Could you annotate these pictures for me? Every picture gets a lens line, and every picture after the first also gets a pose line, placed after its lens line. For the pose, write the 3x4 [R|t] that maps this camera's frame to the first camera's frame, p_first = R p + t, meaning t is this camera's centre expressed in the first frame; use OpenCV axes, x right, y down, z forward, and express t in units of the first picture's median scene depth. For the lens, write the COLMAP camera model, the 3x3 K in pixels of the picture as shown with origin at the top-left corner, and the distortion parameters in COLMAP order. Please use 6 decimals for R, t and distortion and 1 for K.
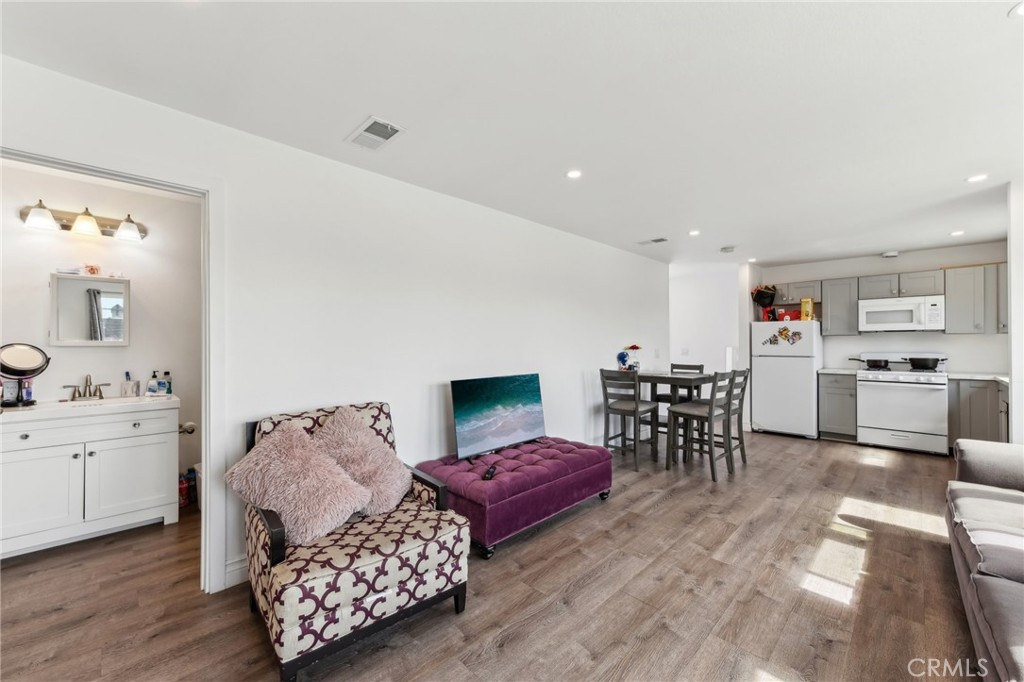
lens RADIAL K [[406.2, 0, 510.6], [0, 406.2, 342.1], [0, 0, 1]] dist [0.005273, -0.001071]
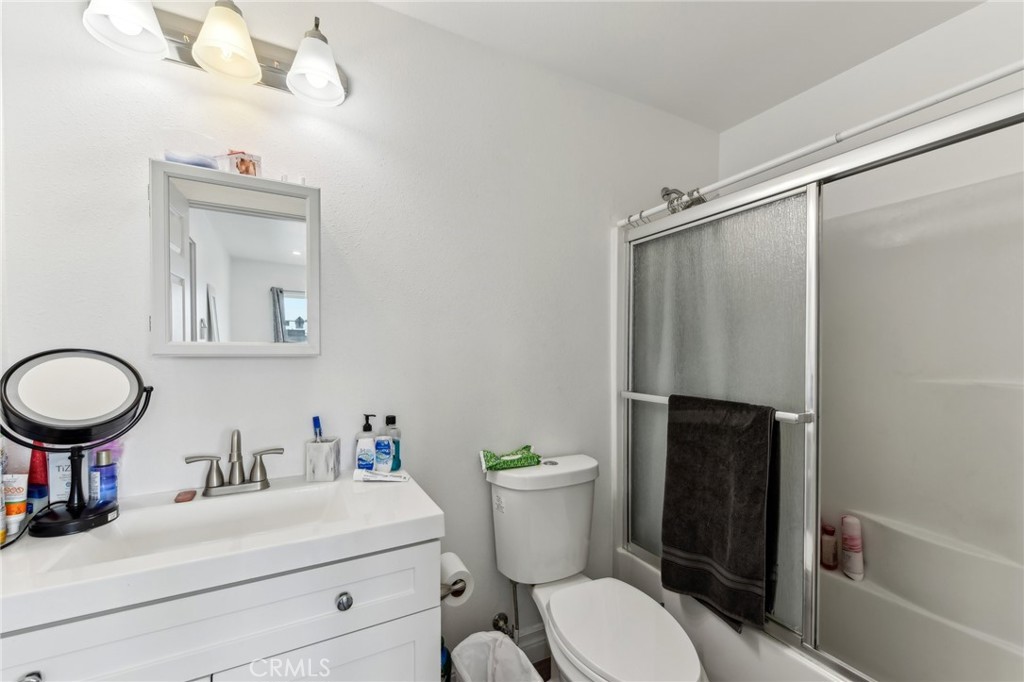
lens RADIAL K [[406.2, 0, 497.1], [0, 406.2, 362.8], [0, 0, 1]] dist [0.005273, -0.001071]
pose [[0.950232, 0.012638, -0.311287, -0.664046], [-0.004074, 0.999596, 0.028145, 0.004715], [0.311517, -0.025476, 0.949899, 0.693827]]
